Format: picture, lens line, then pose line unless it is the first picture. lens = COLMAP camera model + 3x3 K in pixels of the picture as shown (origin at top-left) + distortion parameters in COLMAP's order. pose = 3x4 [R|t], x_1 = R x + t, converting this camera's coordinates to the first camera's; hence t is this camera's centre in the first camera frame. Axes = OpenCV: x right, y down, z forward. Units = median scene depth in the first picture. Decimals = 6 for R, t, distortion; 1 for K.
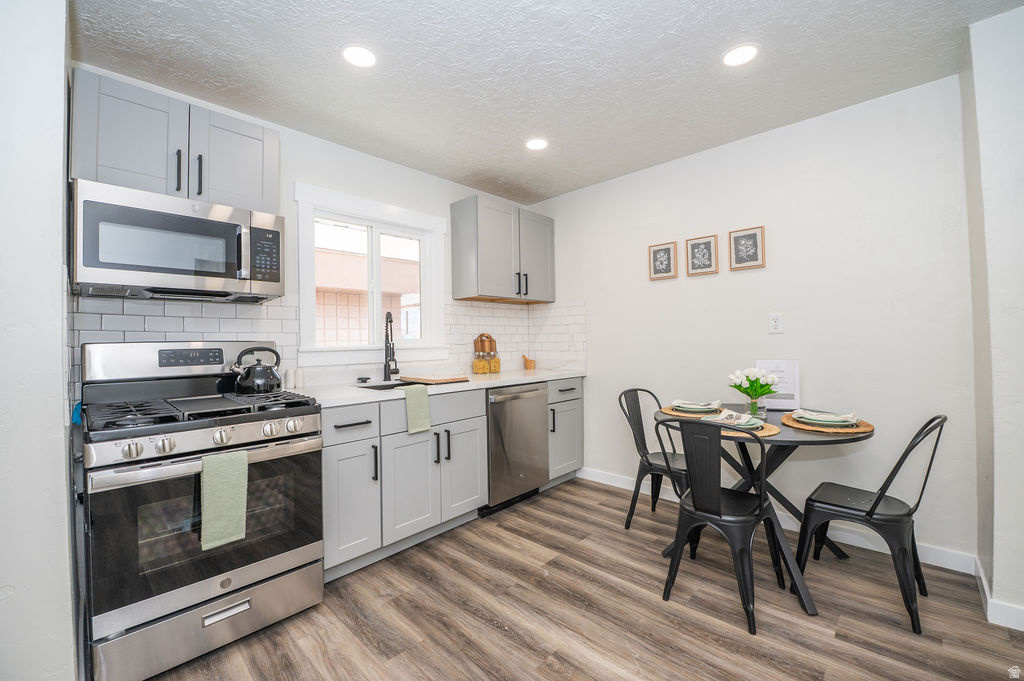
lens RADIAL K [[423.6, 0, 512.0], [0, 423.6, 340.5], [0, 0, 1]] dist [-0.018277, -0.000530]
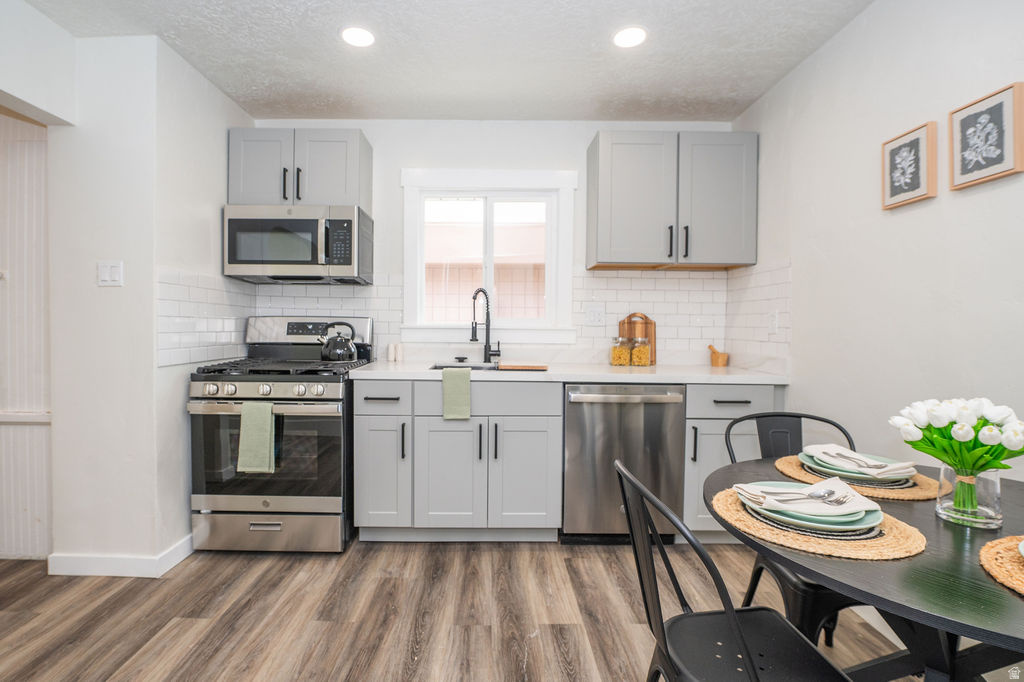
lens RADIAL K [[487.0, 0, 509.7], [0, 487.0, 337.7], [0, 0, 1]] dist [-0.021281, -0.000698]
pose [[0.683072, 0.042735, -0.729099, 0.524029], [-0.020164, 0.999010, 0.039665, -0.002556], [0.730072, -0.012392, 0.683257, 0.315655]]
